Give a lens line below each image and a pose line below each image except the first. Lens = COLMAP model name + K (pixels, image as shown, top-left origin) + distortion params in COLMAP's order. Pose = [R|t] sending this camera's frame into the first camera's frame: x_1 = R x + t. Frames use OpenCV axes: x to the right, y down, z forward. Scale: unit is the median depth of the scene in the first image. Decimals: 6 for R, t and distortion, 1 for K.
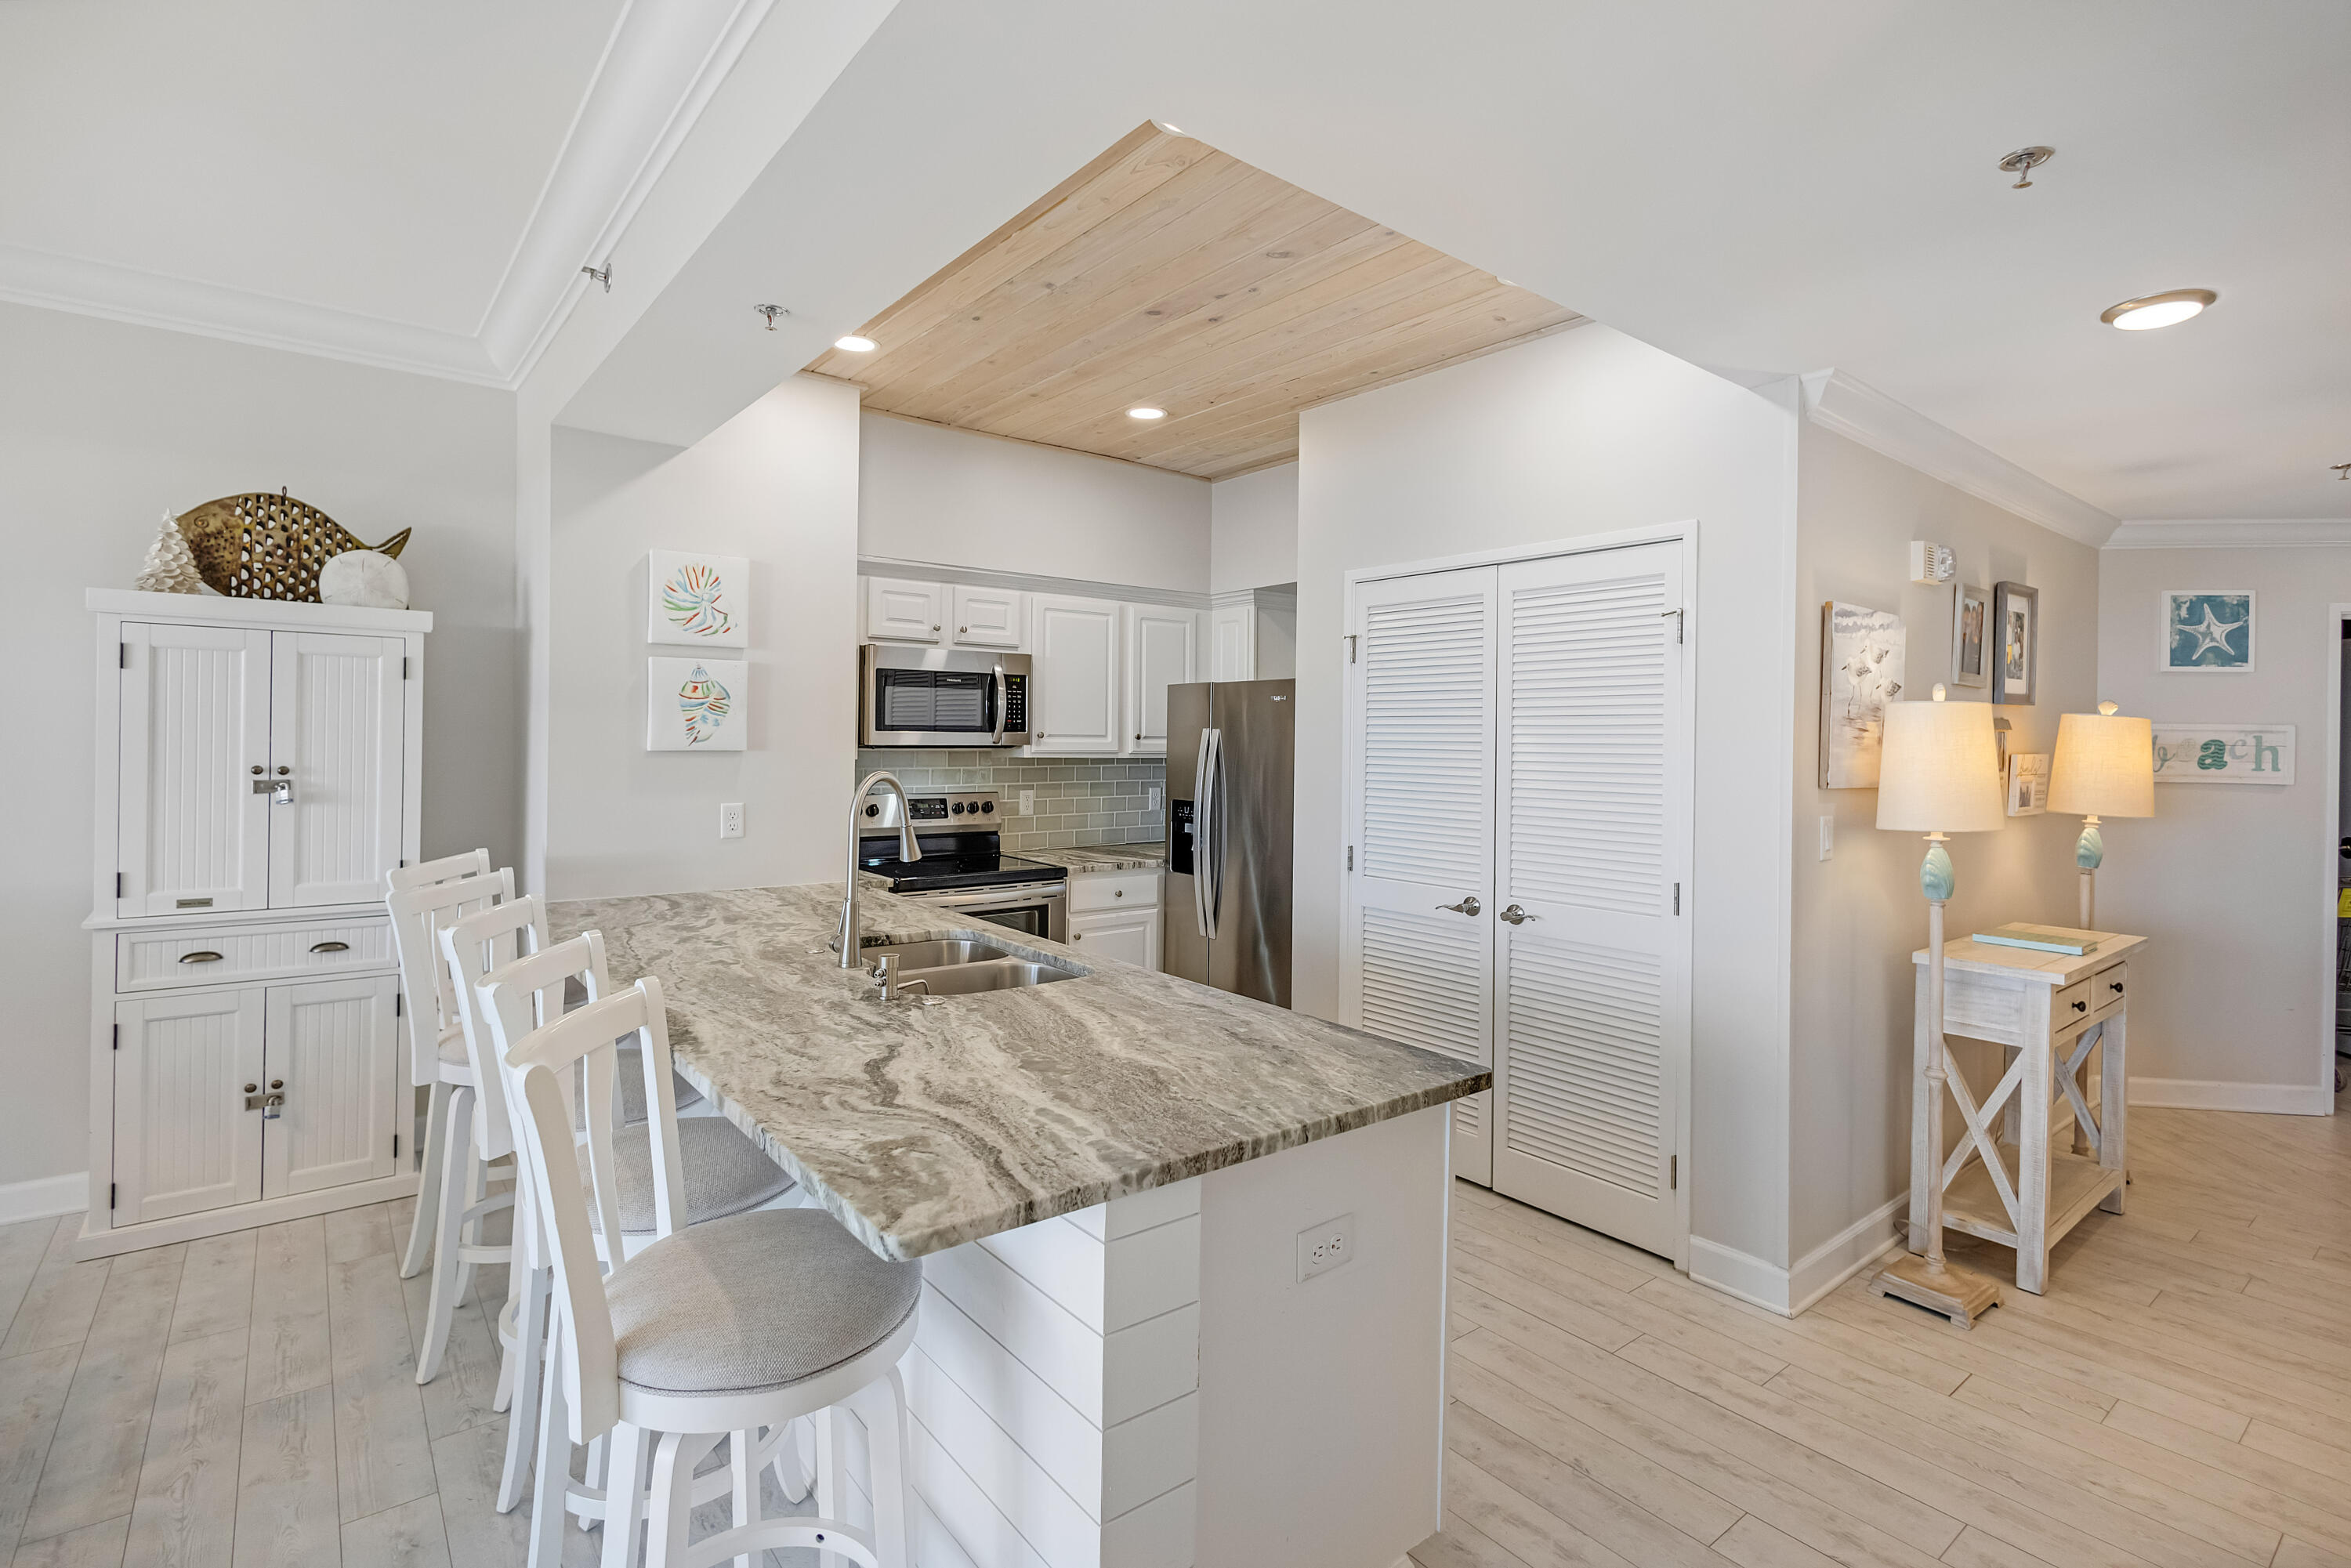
lens RADIAL K [[1110.3, 0, 1181.8], [0, 1110.3, 735.5], [0, 0, 1]] dist [0.001111, -0.000304]
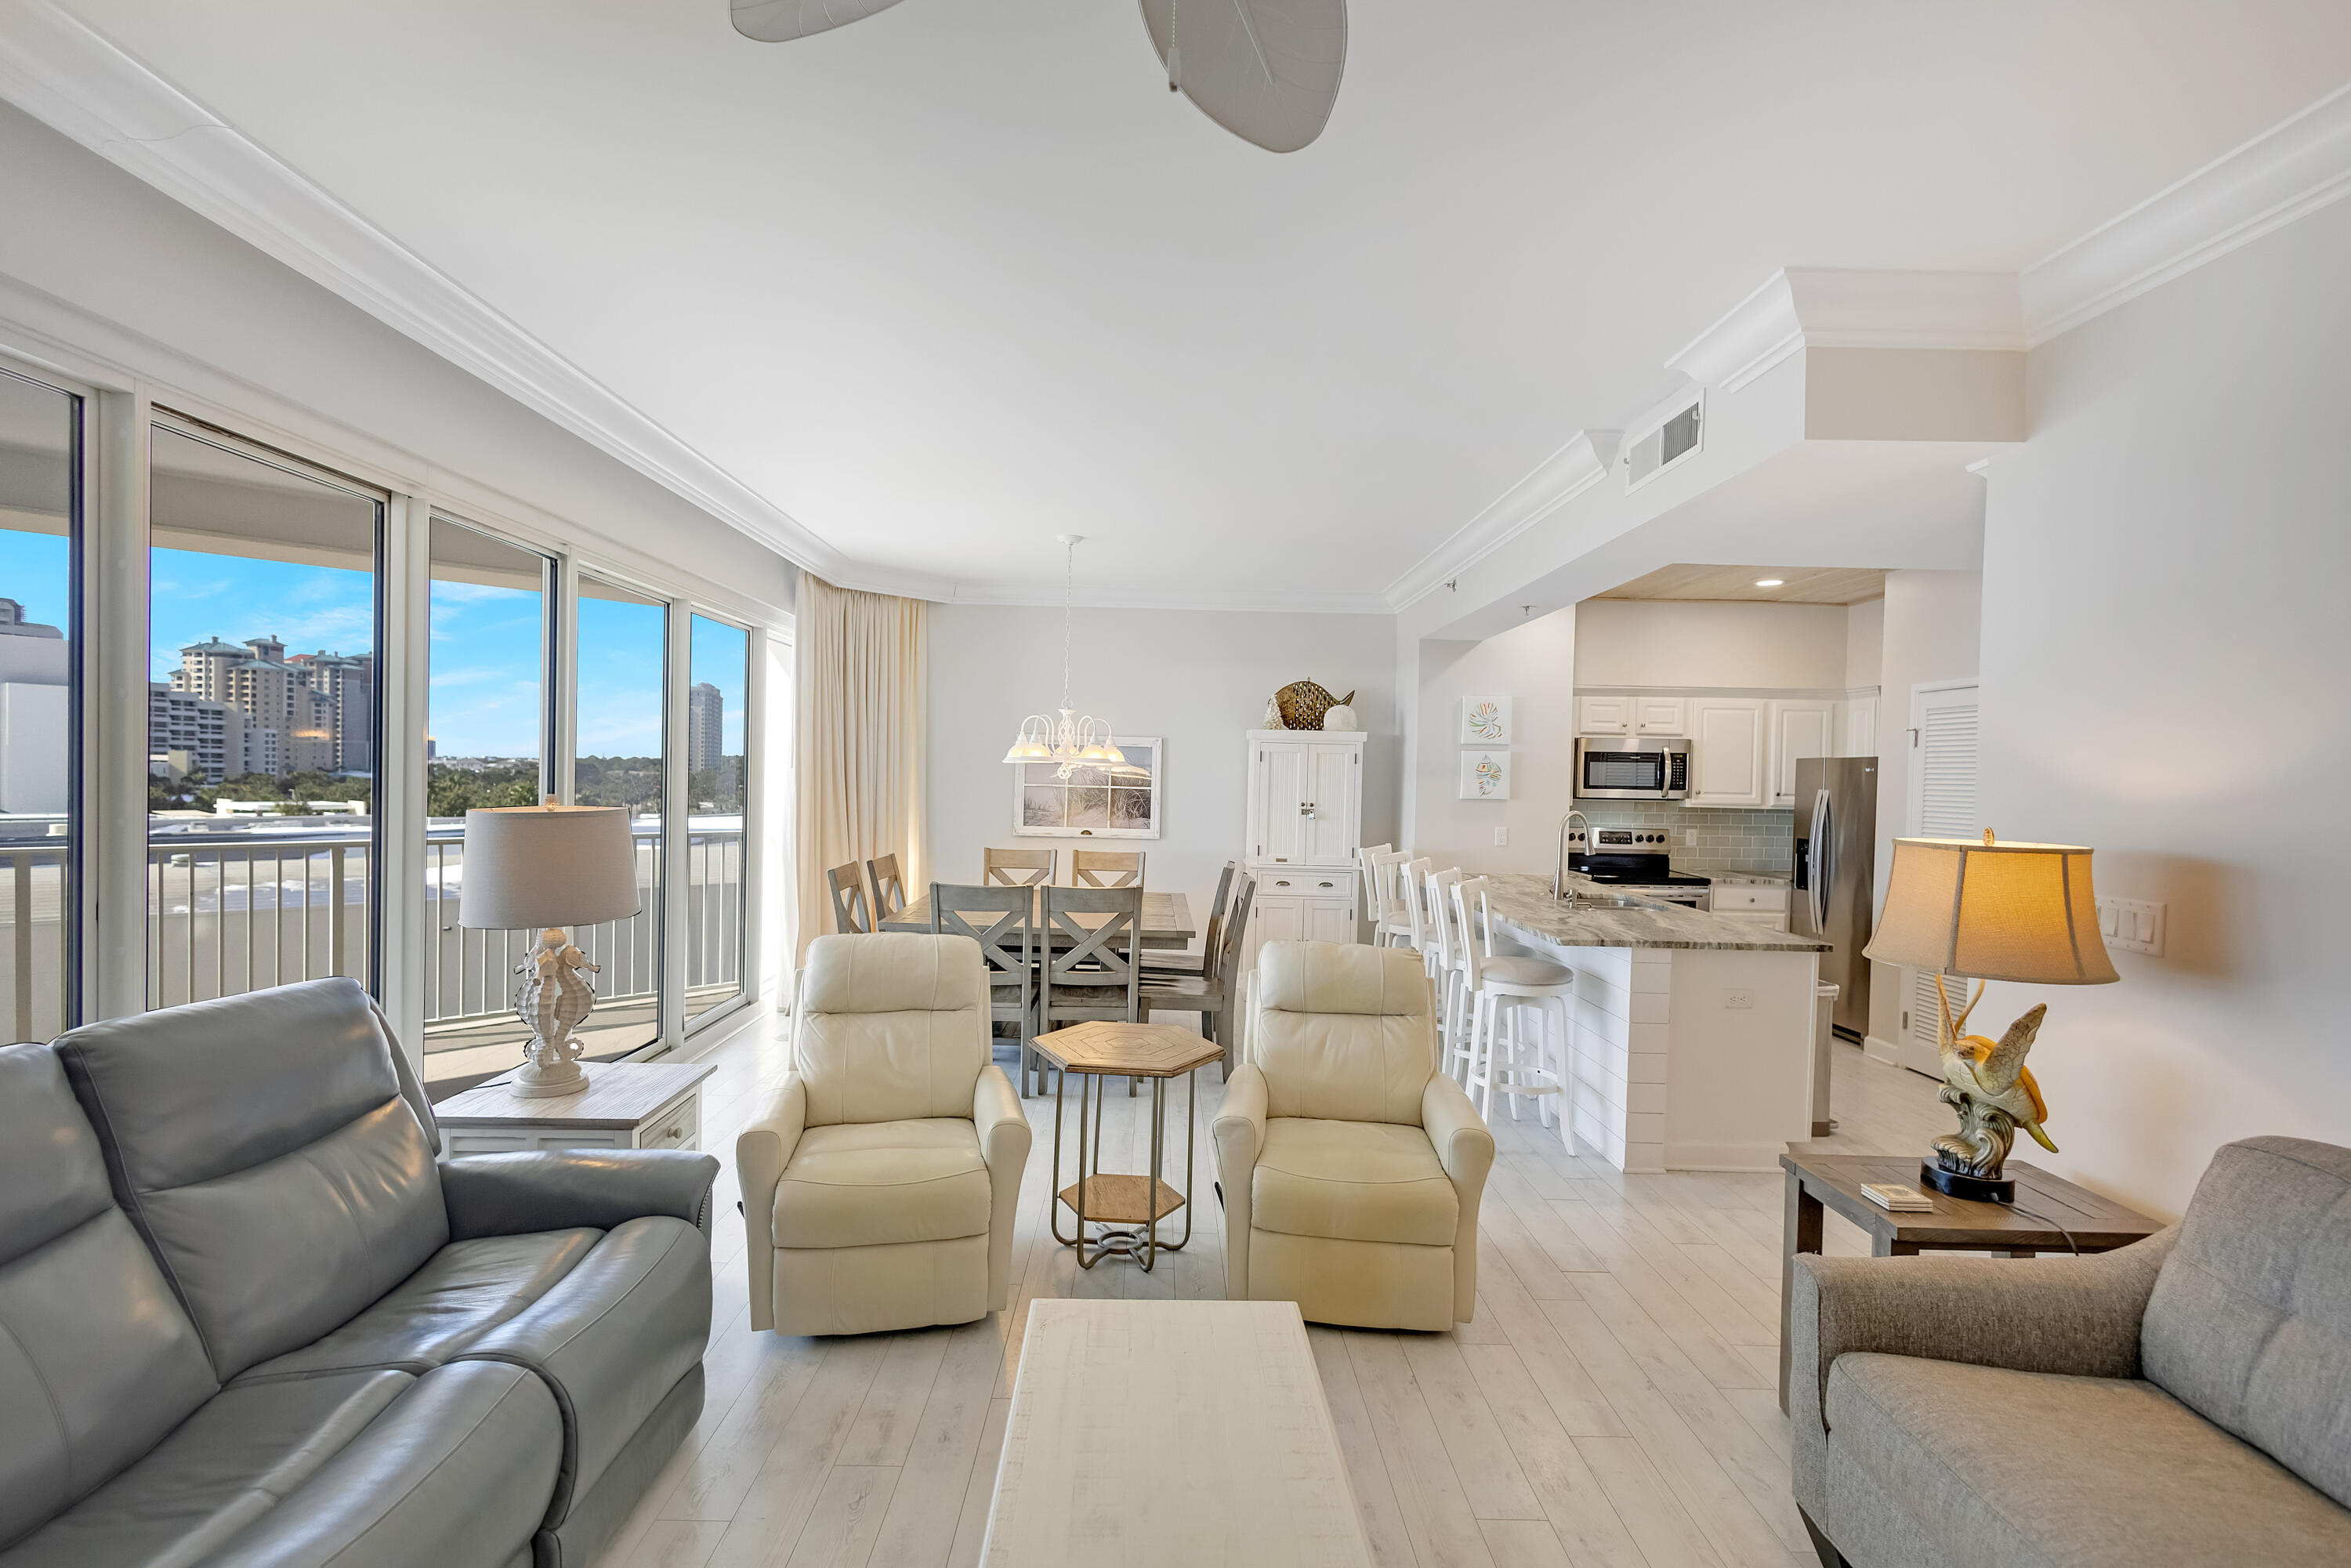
lens RADIAL K [[1080.9, 0, 1168.4], [0, 1080.9, 799.7], [0, 0, 1]] dist [0.001548, 0.000050]
pose [[0.786429, 0.017933, -0.617420, 0.232040], [-0.008550, 0.999799, 0.018148, -0.011892], [0.617621, -0.008993, 0.786424, -0.651452]]
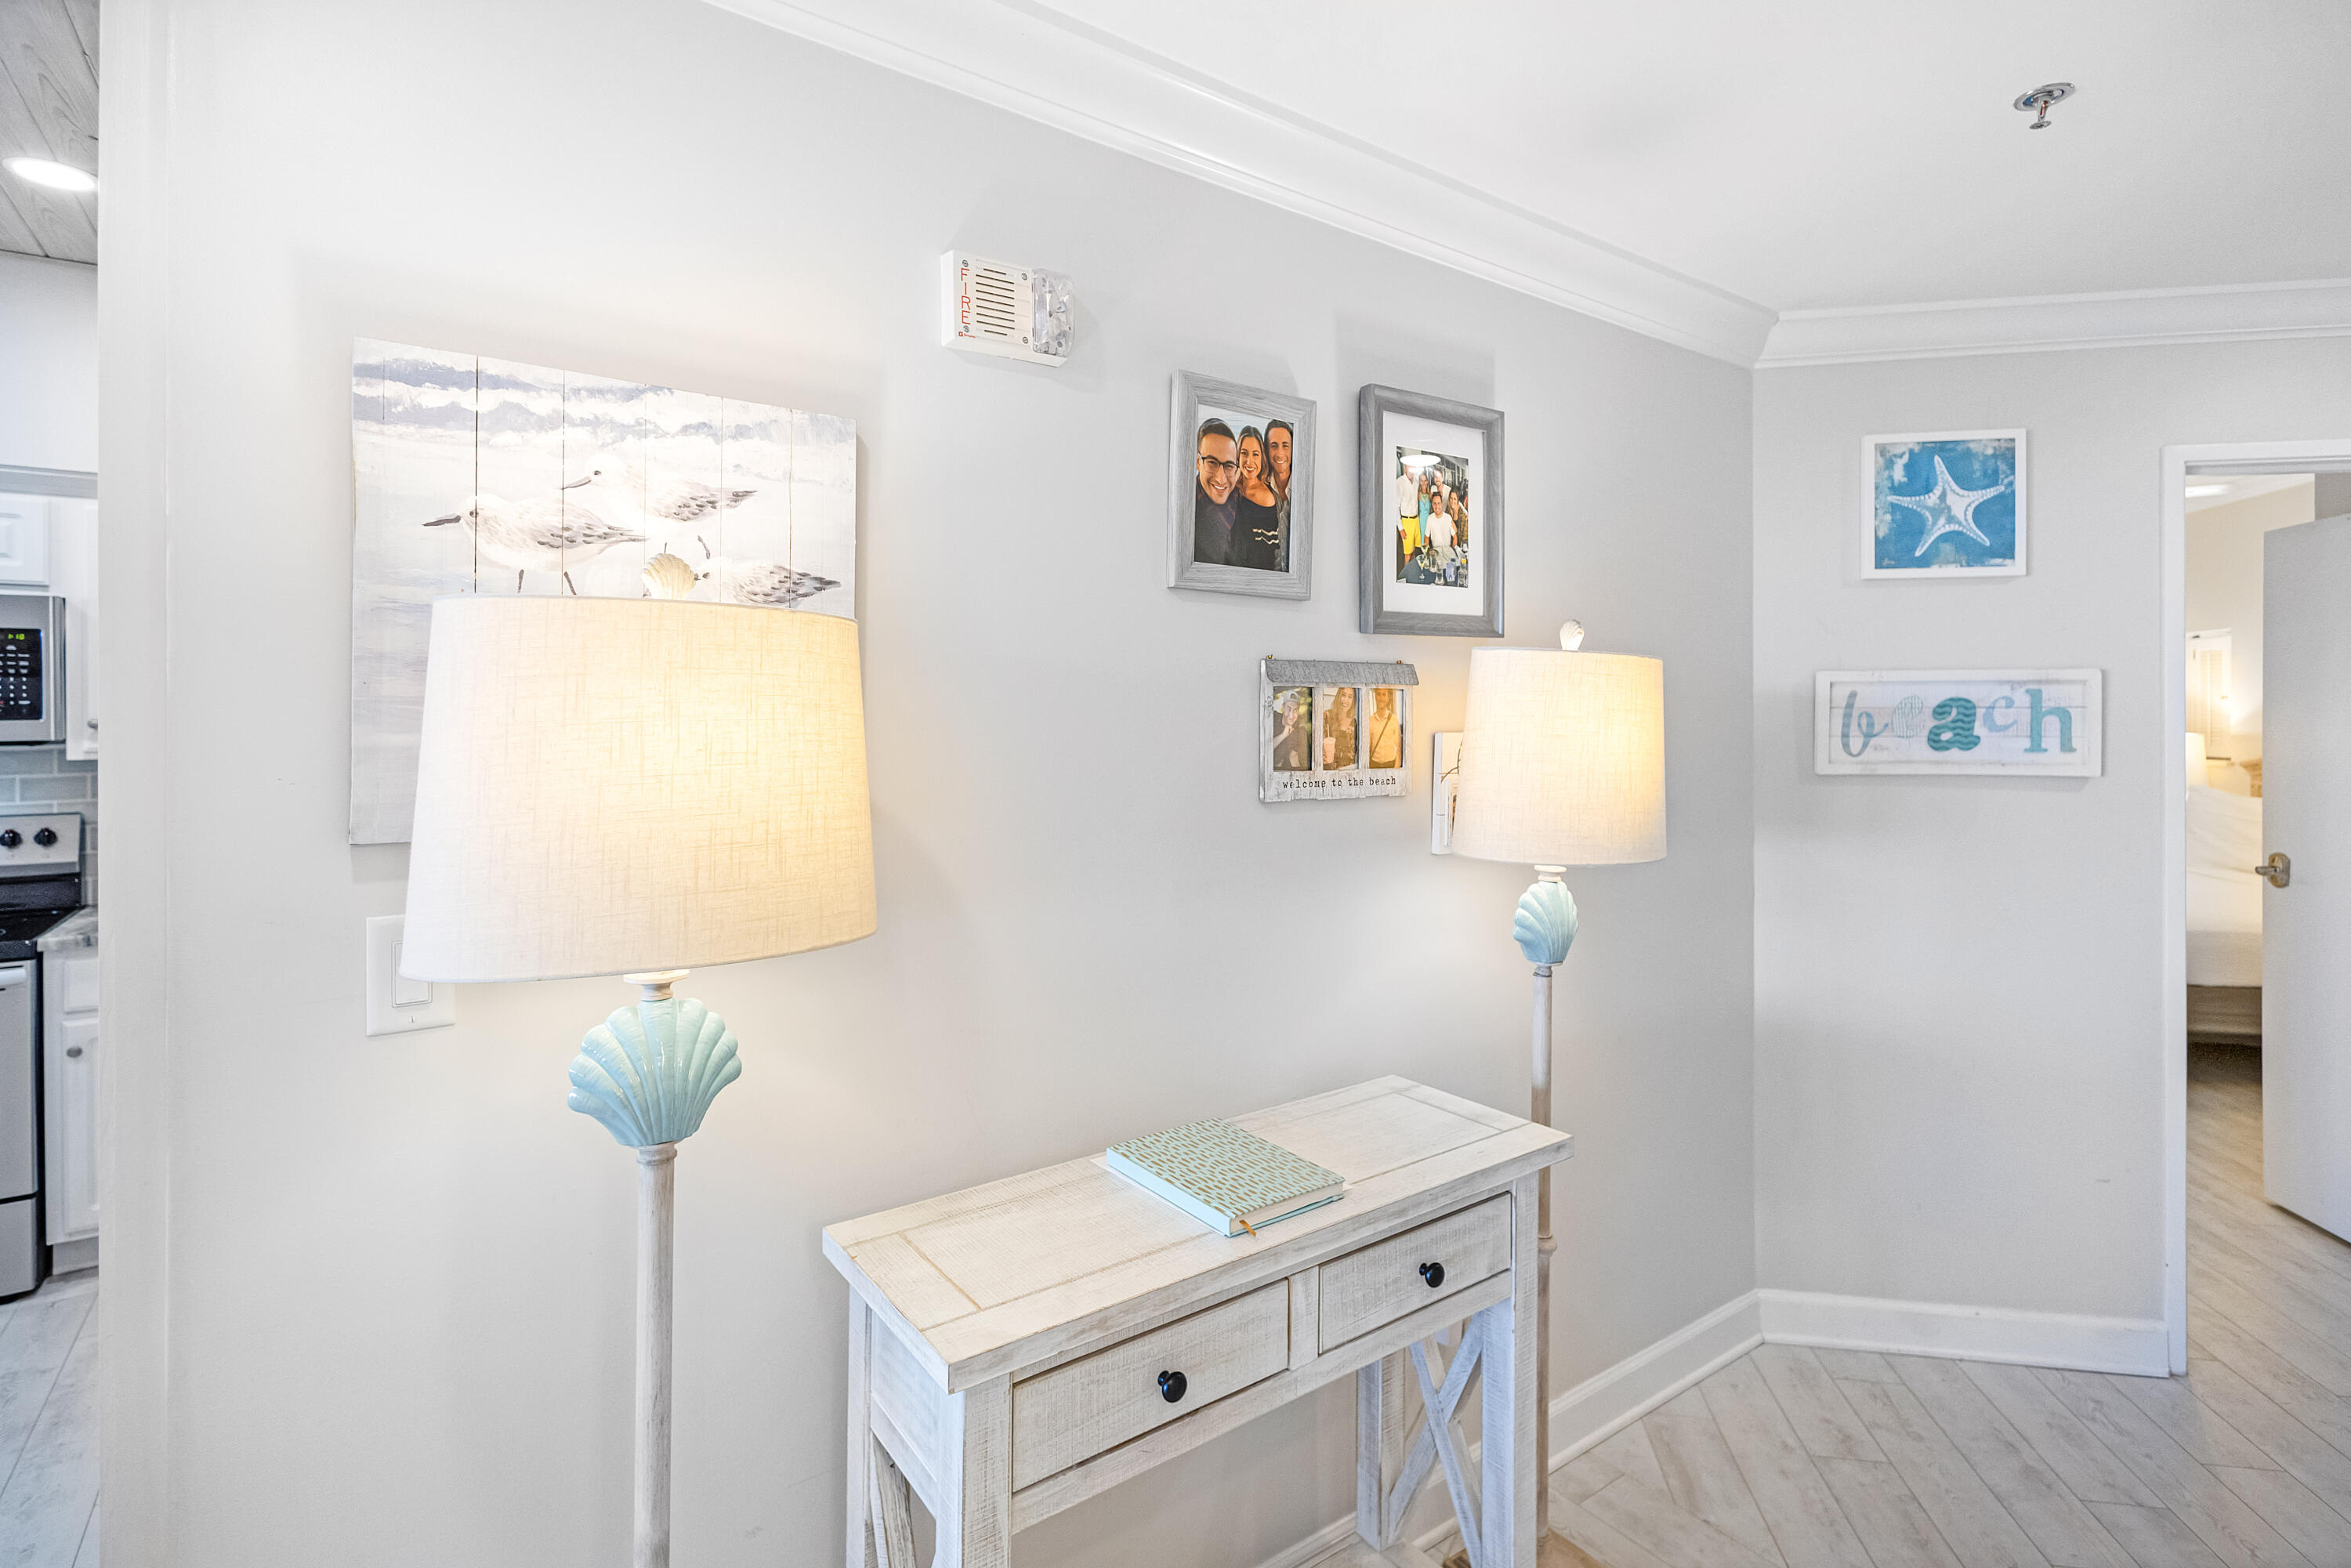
lens RADIAL K [[1099.4, 0, 1175.3], [0, 1099.4, 721.8], [0, 0, 1]] dist [-0.002301, -0.001113]
pose [[0.999050, -0.016729, -0.040243, 0.556894], [0.016704, 0.999860, -0.000958, 0.009961], [0.040253, 0.000285, 0.999189, 0.429628]]
